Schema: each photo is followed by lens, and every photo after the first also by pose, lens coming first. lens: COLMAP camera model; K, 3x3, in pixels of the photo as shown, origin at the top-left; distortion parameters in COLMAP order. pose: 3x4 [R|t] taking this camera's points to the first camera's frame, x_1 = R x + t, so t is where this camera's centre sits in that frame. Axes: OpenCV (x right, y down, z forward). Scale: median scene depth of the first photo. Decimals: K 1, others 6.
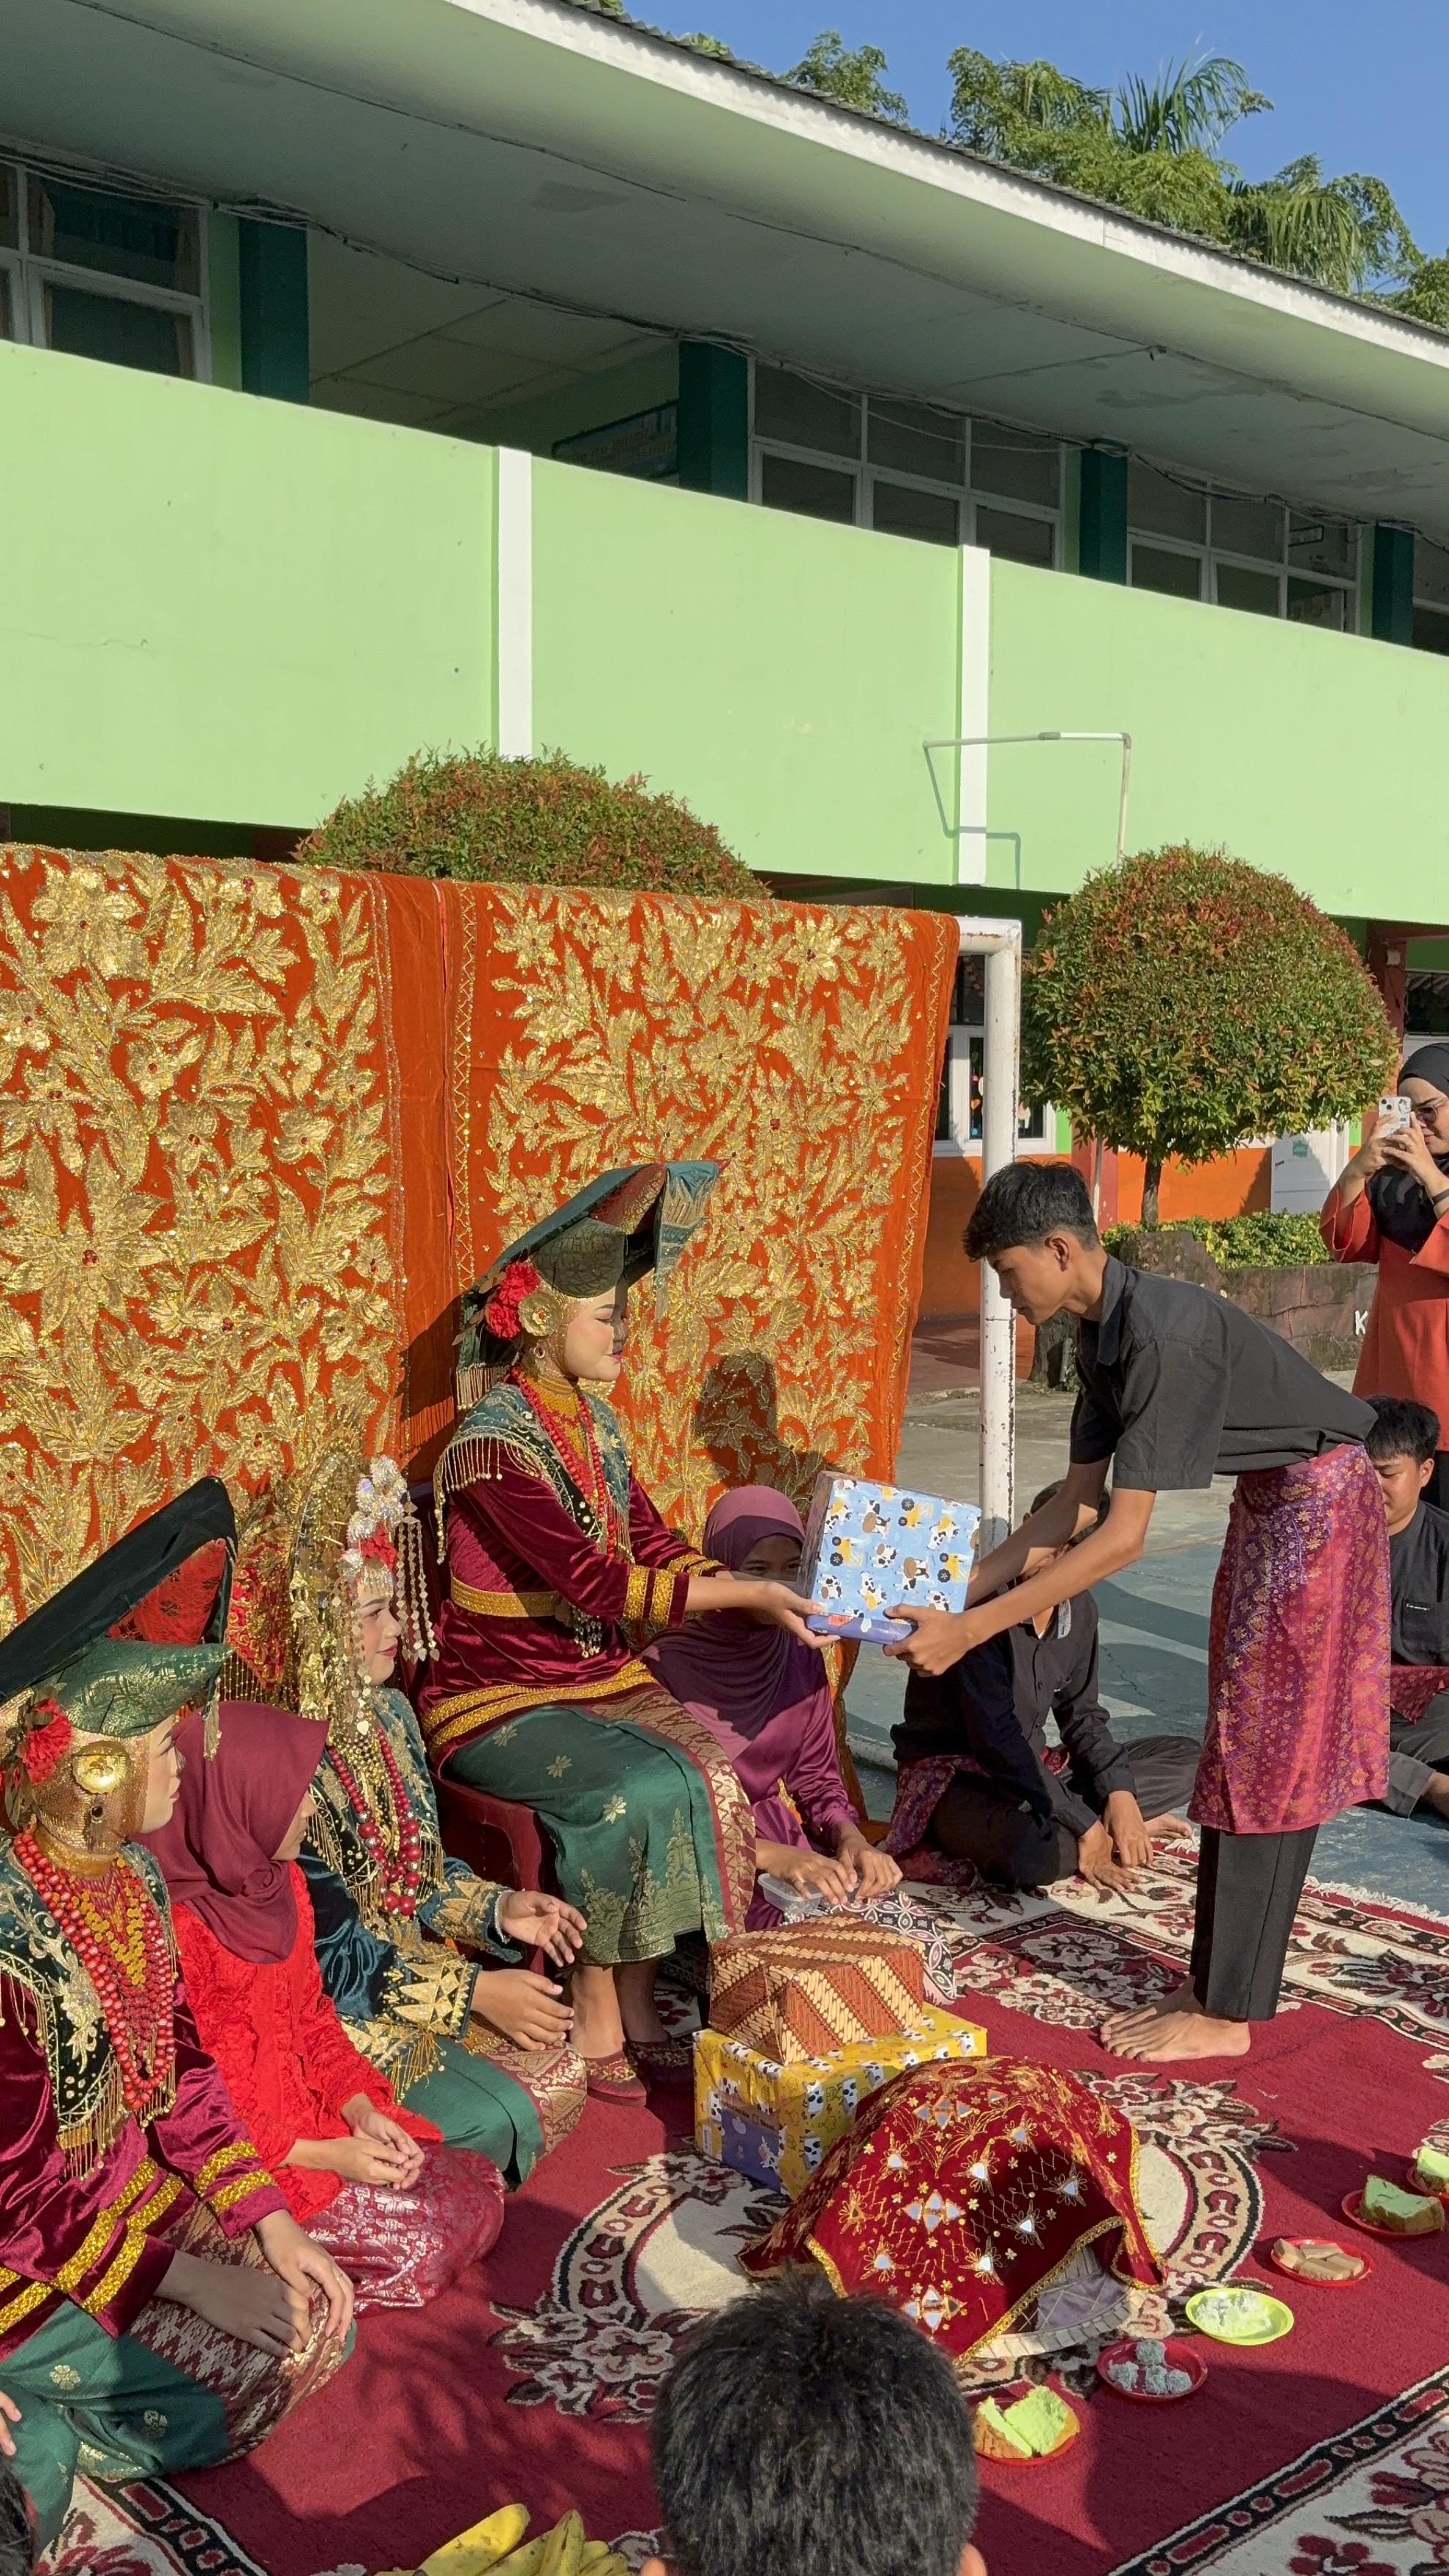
lens RADIAL K [[2377.7, 0, 730.7], [0, 2377.7, 1285.5], [0, 0, 1]] dist [0.035384, 0.000000]
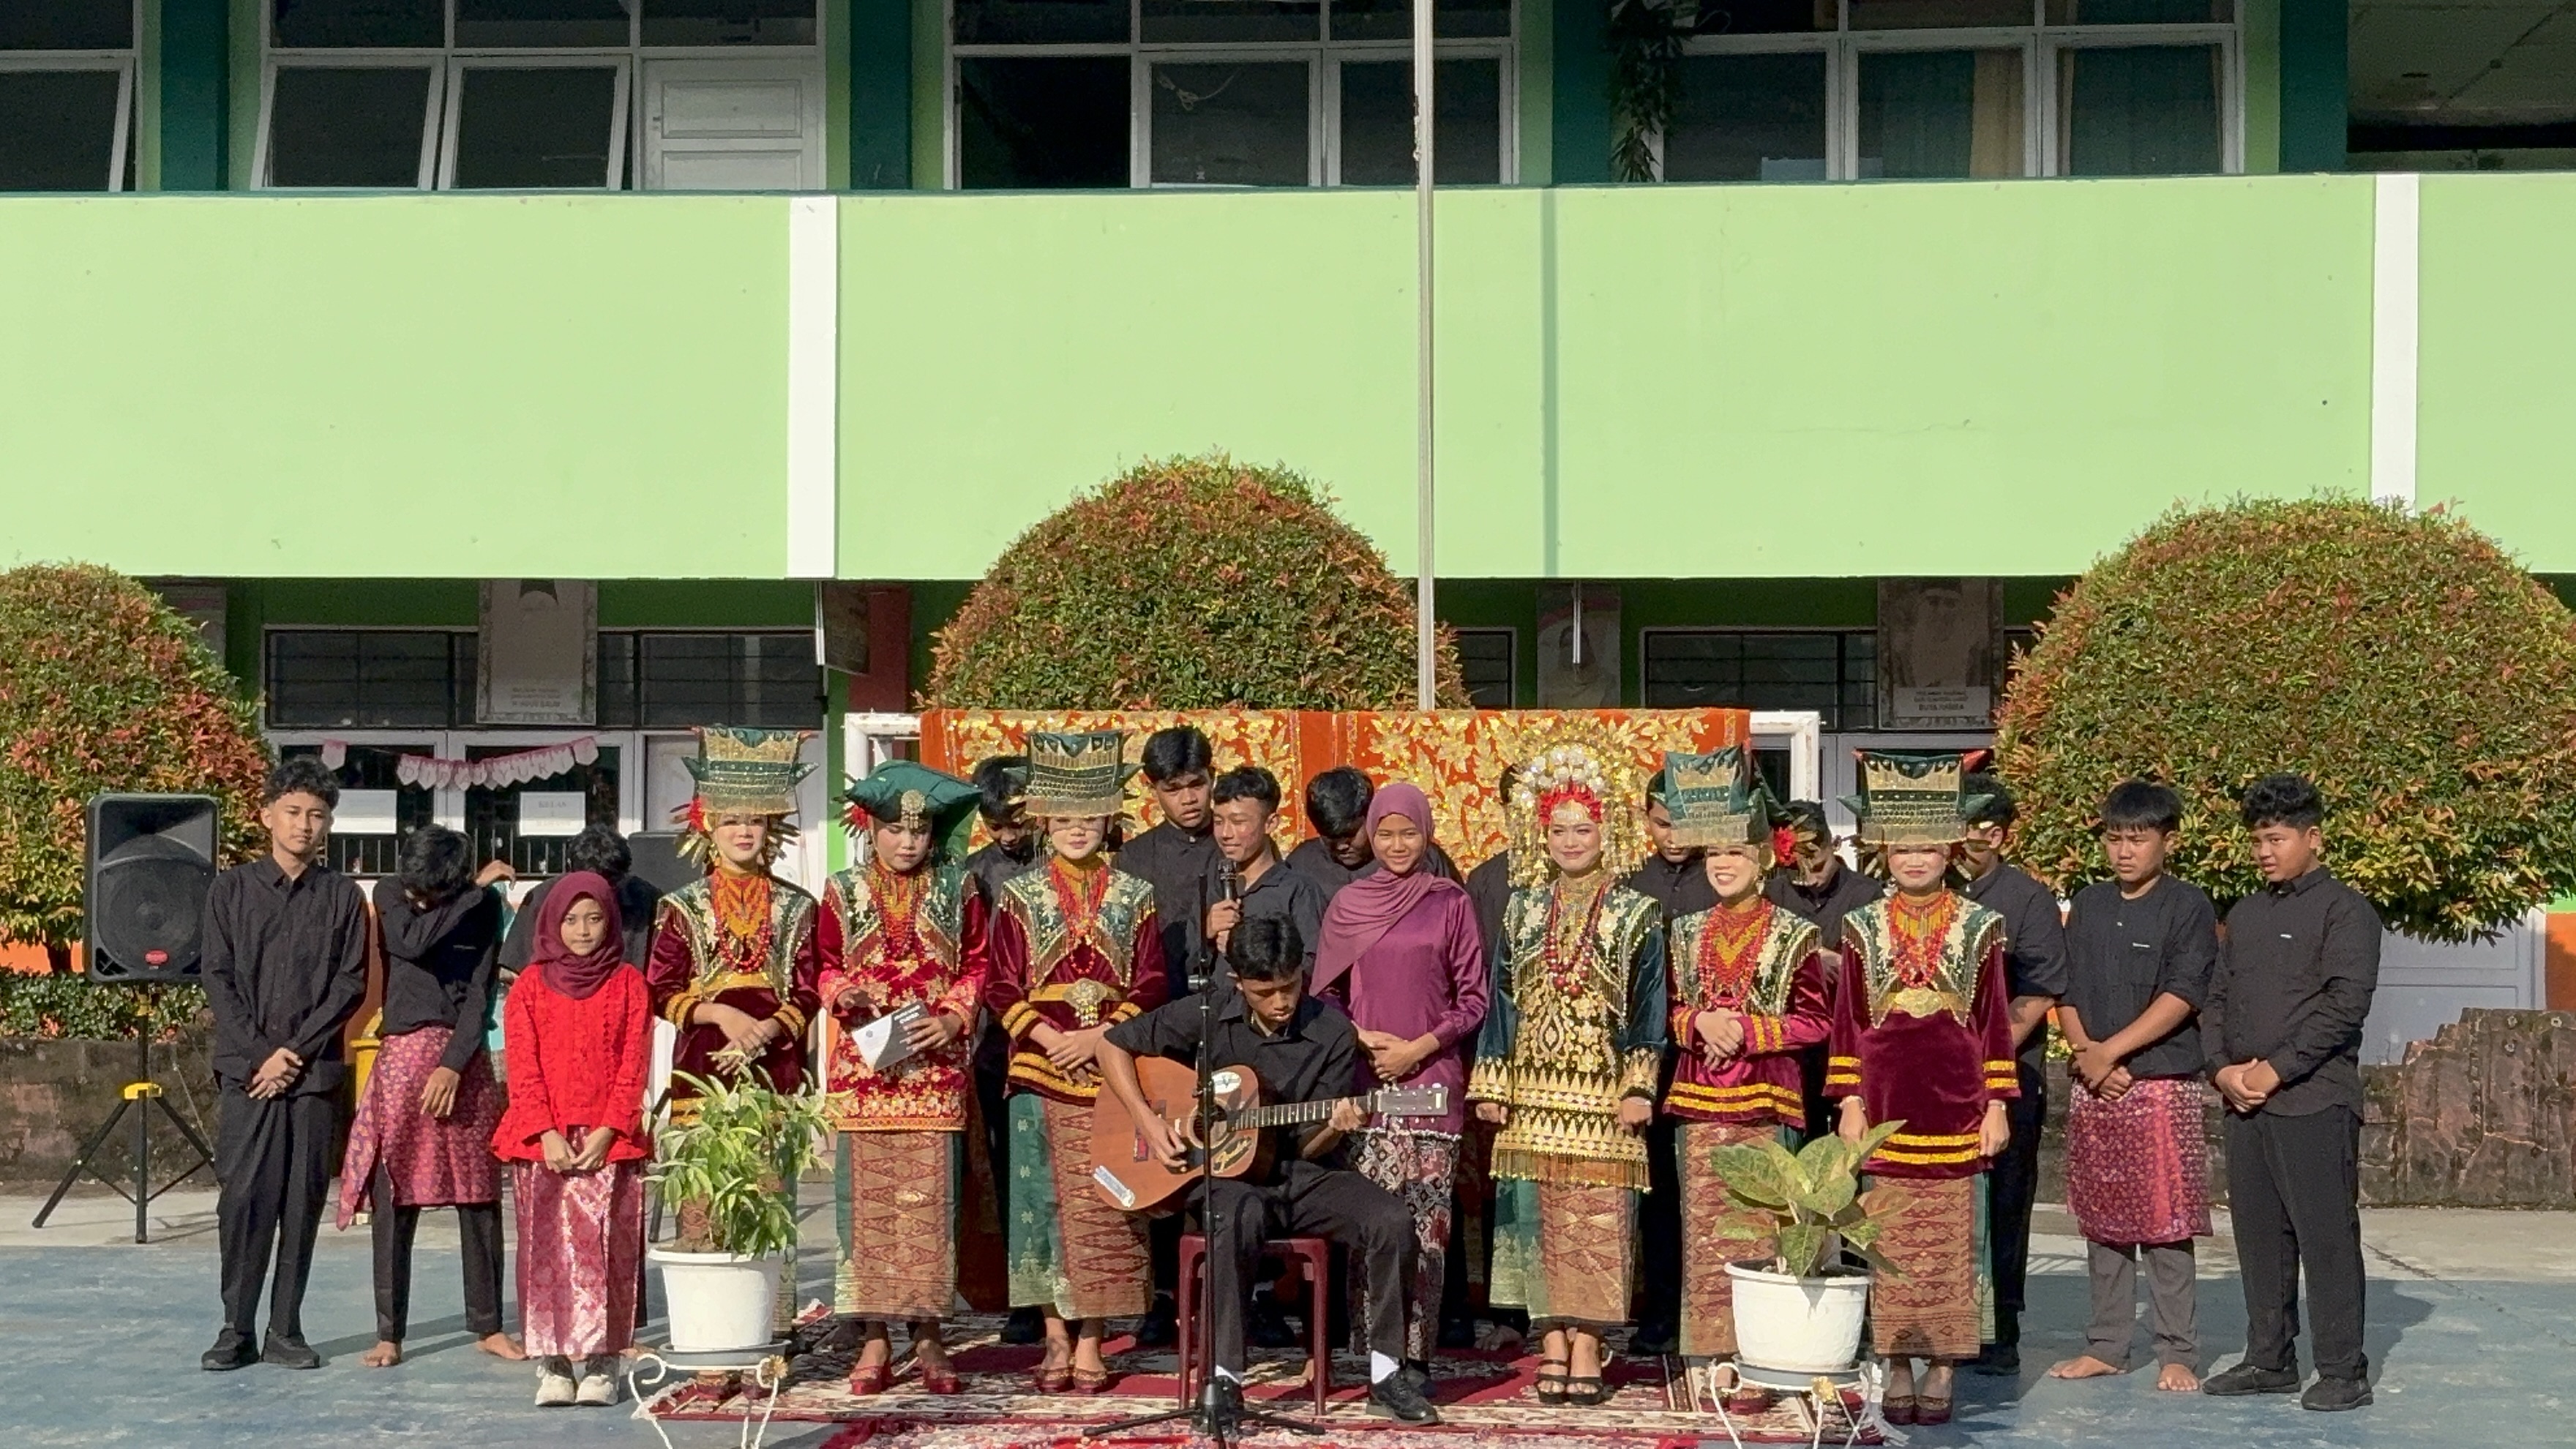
lens RADIAL K [[4282.2, 0, 1289.2], [0, 4282.2, 728.9], [0, 0, 1]] dist [0.004537, 0.000000]
pose [[0.687999, -0.007704, -0.725670, 2.423110], [-0.065920, 0.995146, -0.073063, 0.093301], [0.722711, 0.098103, 0.684152, -1.403145]]
